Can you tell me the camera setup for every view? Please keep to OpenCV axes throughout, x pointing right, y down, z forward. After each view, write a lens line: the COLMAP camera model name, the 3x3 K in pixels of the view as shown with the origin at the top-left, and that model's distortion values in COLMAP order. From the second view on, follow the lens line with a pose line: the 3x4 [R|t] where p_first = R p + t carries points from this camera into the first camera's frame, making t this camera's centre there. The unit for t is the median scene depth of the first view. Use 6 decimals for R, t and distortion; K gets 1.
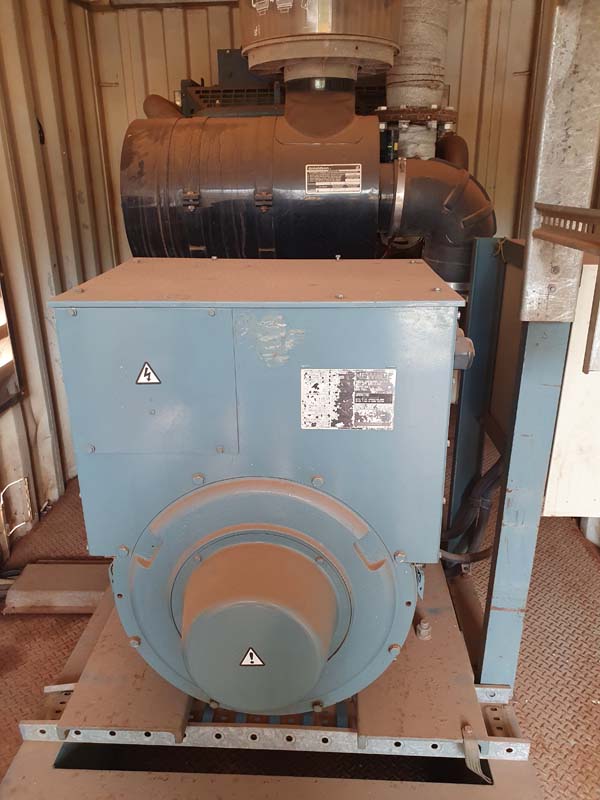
lens RADIAL K [[628.3, 0, 300.0], [0, 628.3, 400.0], [0, 0, 1]] dist [-0.091603, 0.140566]
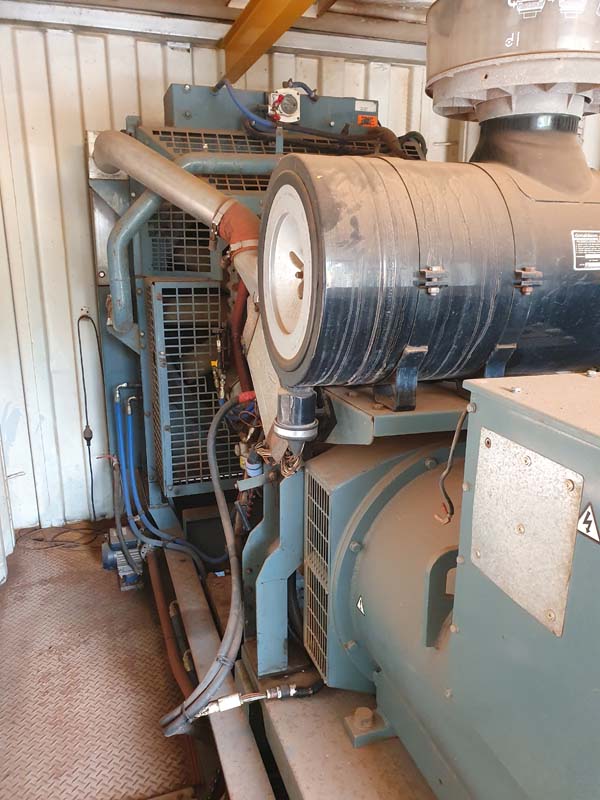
lens RADIAL K [[614.3, 0, 300.0], [0, 614.3, 400.0], [0, 0, 1]] dist [0.000772, 0.003385]
pose [[0.923411, -0.082146, 0.374919, -0.543783], [0.116278, 0.990796, -0.069300, -0.163849], [-0.365775, 0.107587, 0.924464, 0.459842]]
